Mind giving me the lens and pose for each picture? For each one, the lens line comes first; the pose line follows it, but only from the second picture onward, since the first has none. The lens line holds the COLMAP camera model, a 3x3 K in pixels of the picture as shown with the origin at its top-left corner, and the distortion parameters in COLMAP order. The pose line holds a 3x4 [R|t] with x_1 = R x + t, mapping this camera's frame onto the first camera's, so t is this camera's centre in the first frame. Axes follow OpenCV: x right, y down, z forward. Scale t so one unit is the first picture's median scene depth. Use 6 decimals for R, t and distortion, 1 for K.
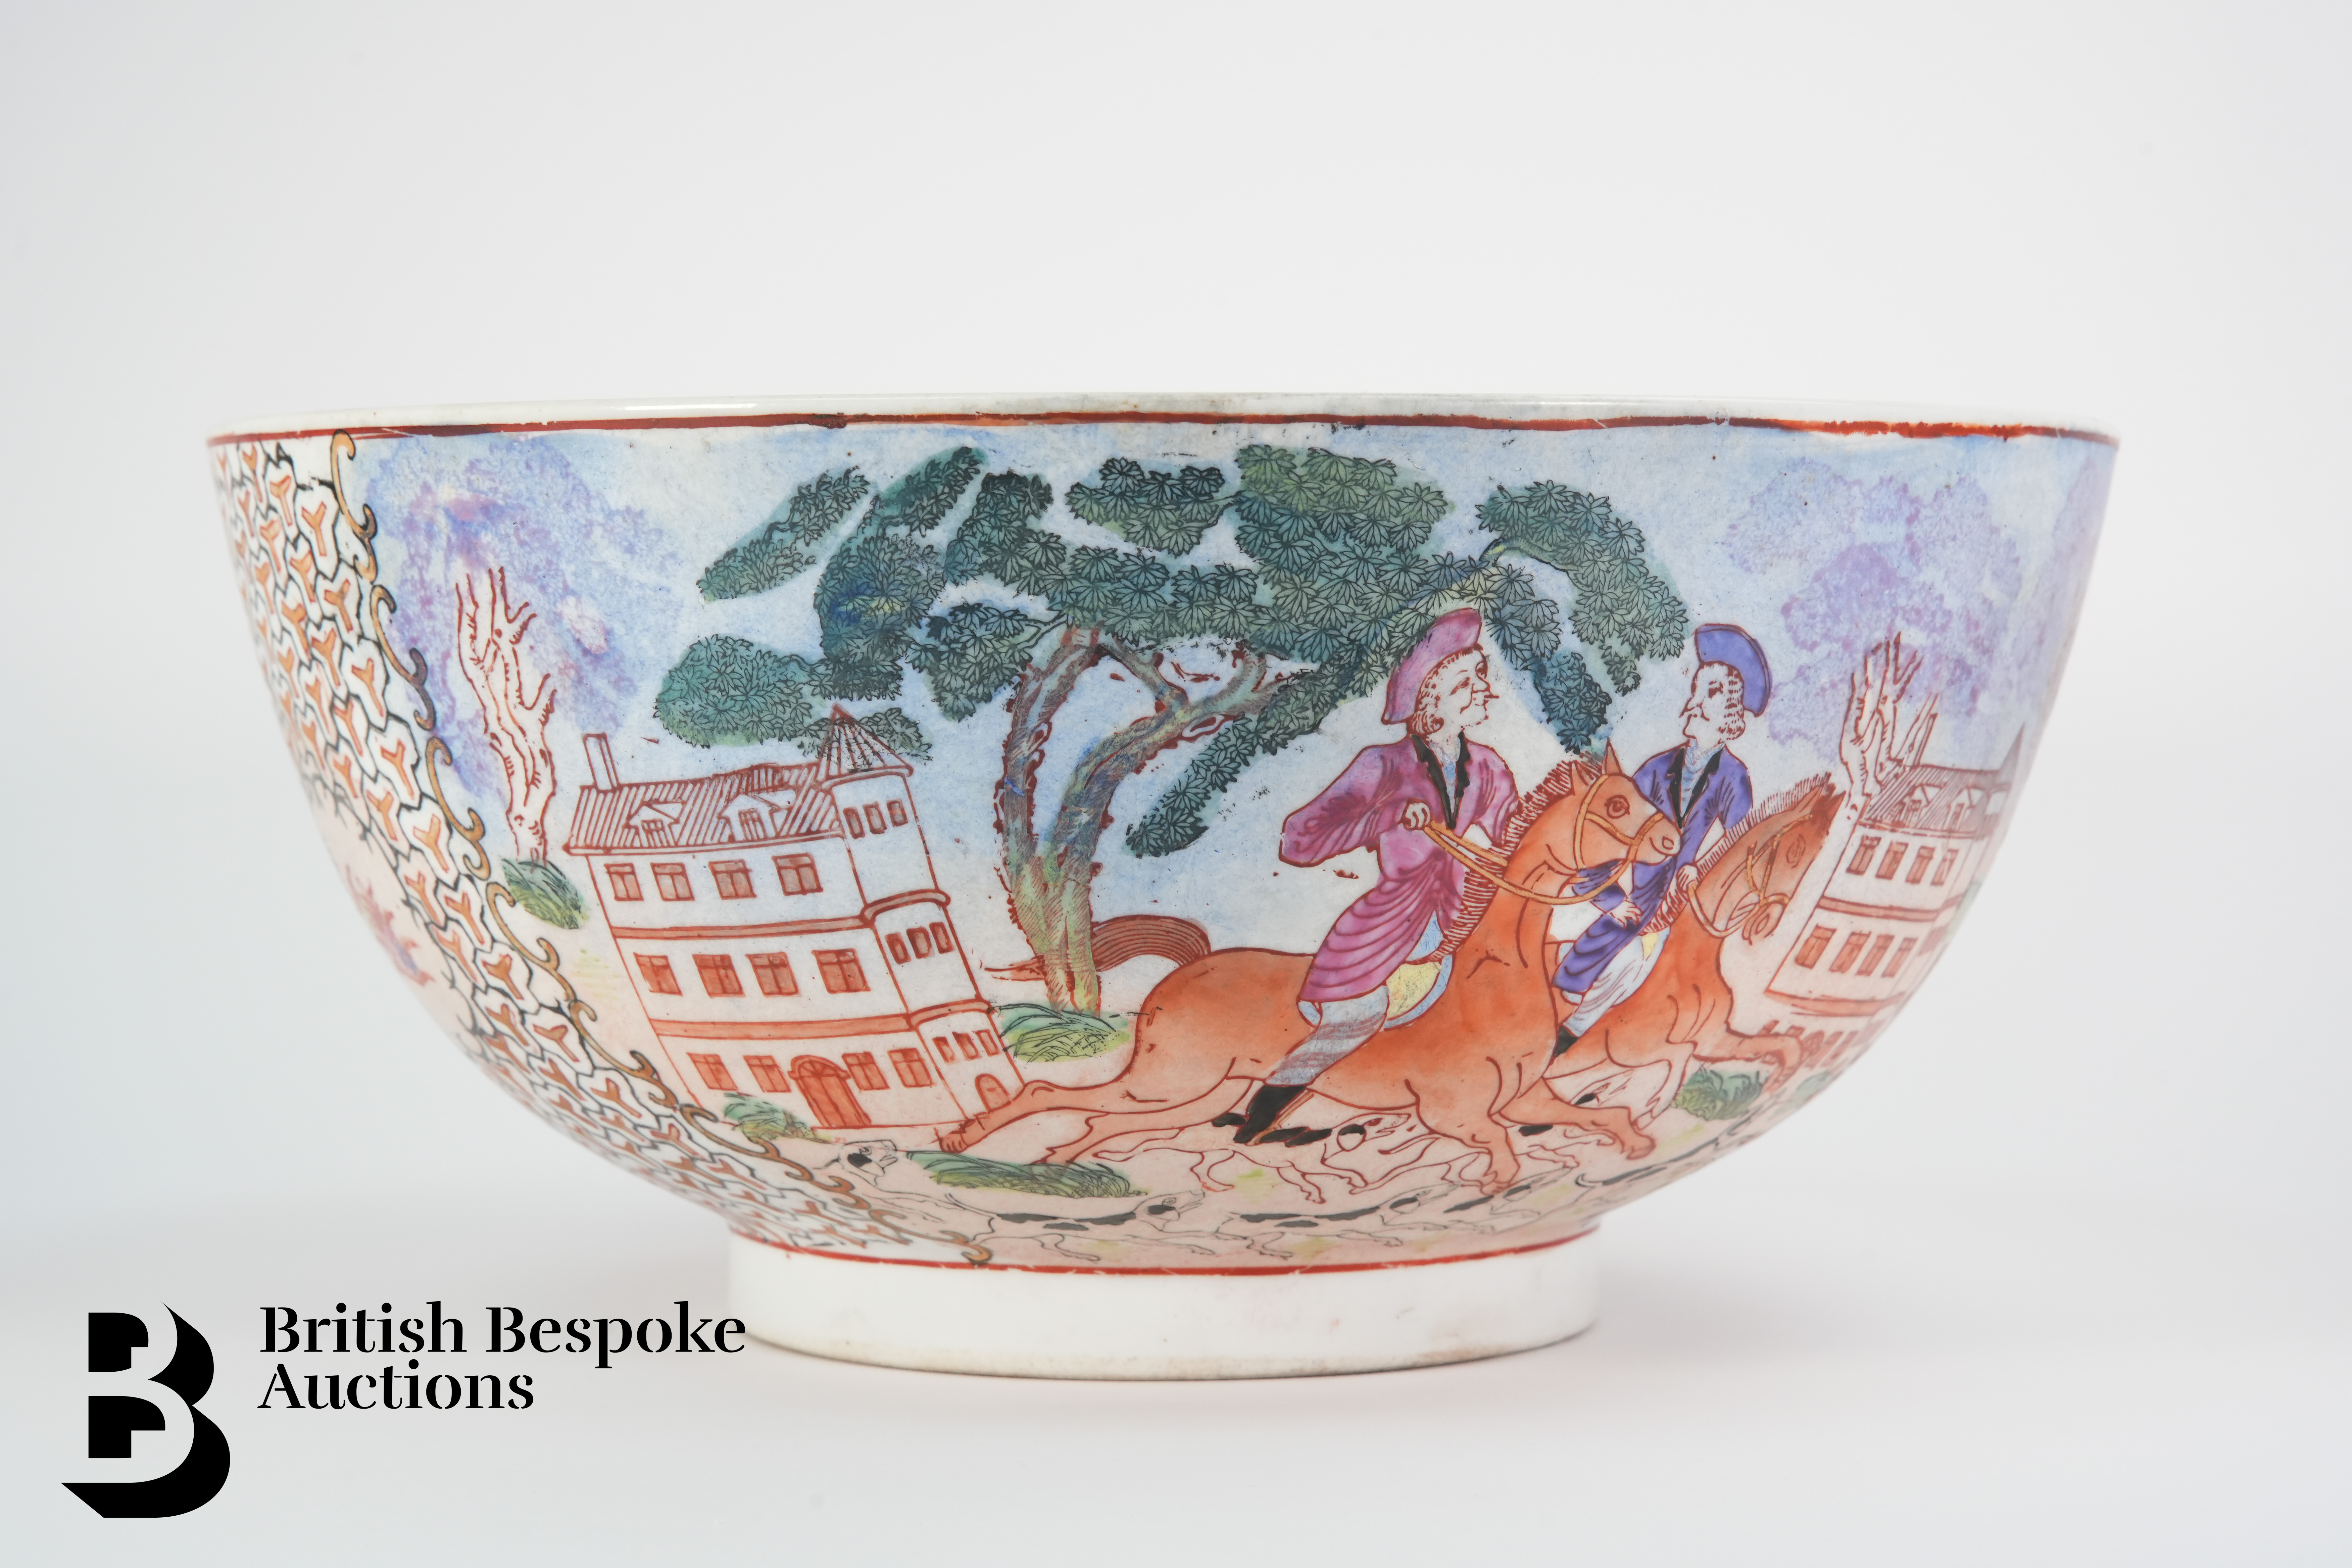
lens RADIAL K [[4703.4, 0, 1177.3], [0, 4703.4, 783.7], [0, 0, 1]] dist [0.024262, 0.000000]
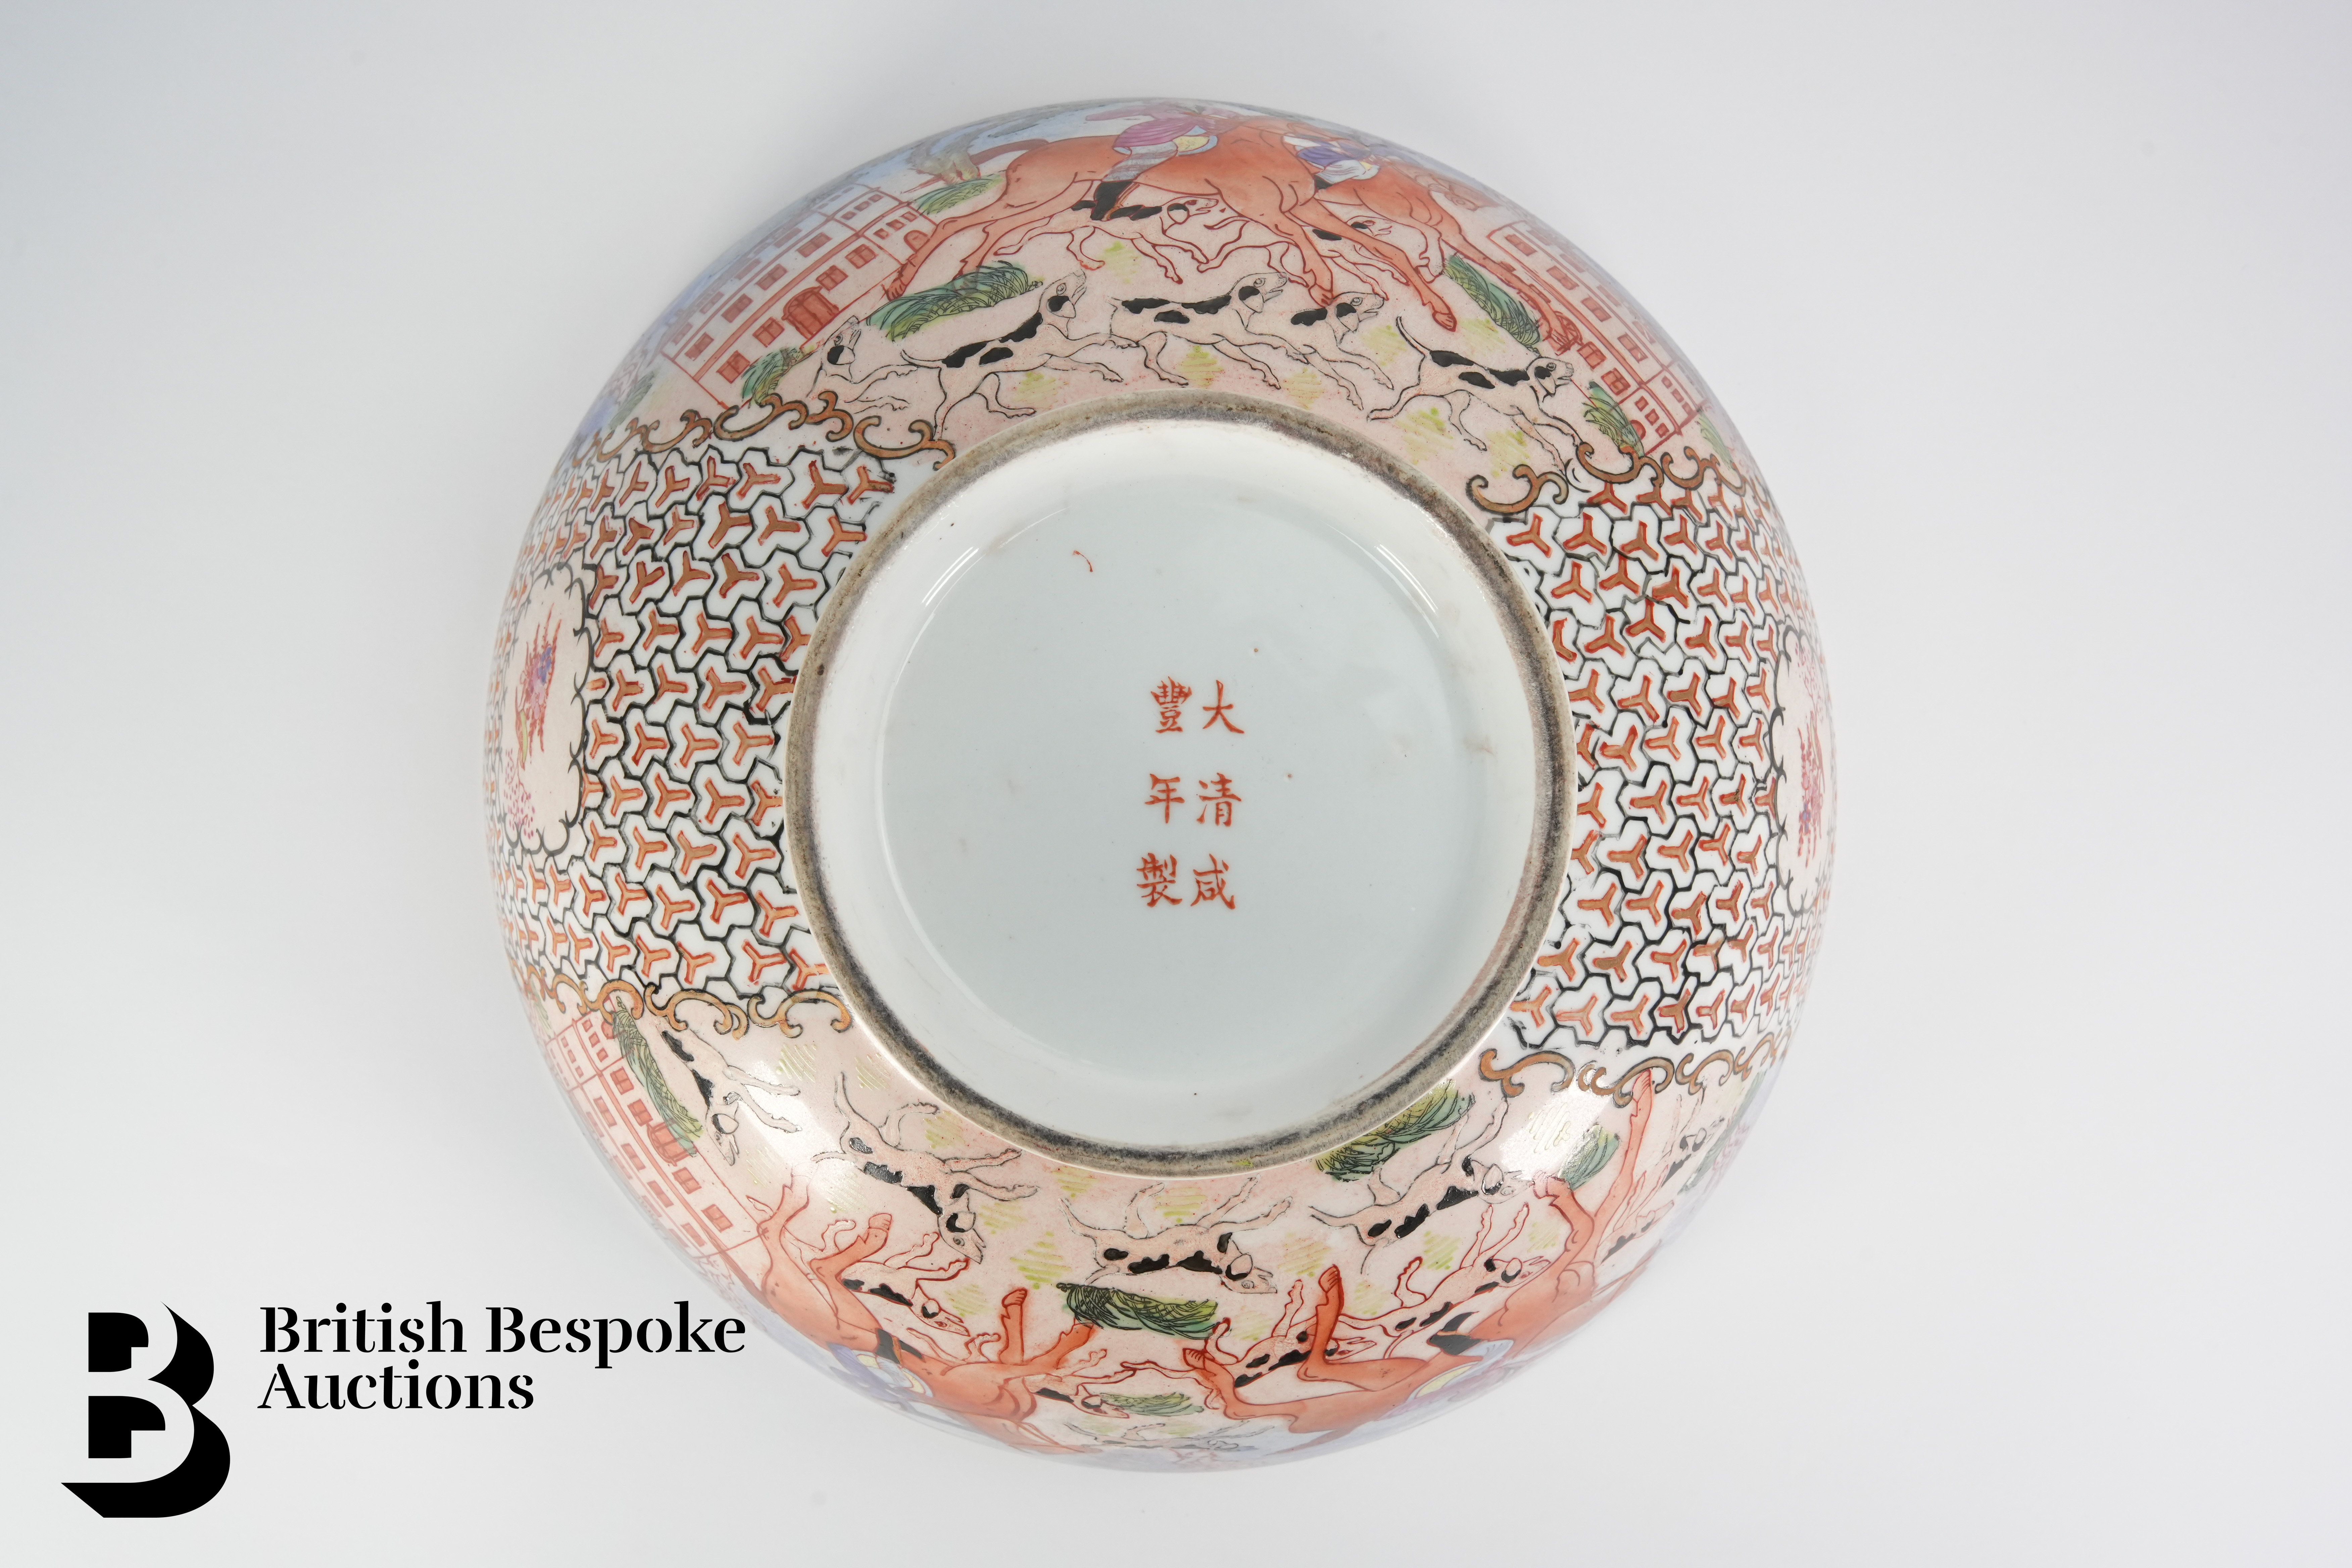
lens RADIAL K [[2936.9, 0, 1171.7], [0, 2936.9, 784.2], [0, 0, 1]] dist [0.004663, 0.000000]
pose [[0.970870, -0.238384, 0.024187, -0.025069], [0.014542, -0.042138, -0.999006, 0.922146], [0.239166, 0.970256, -0.037444, 1.196156]]
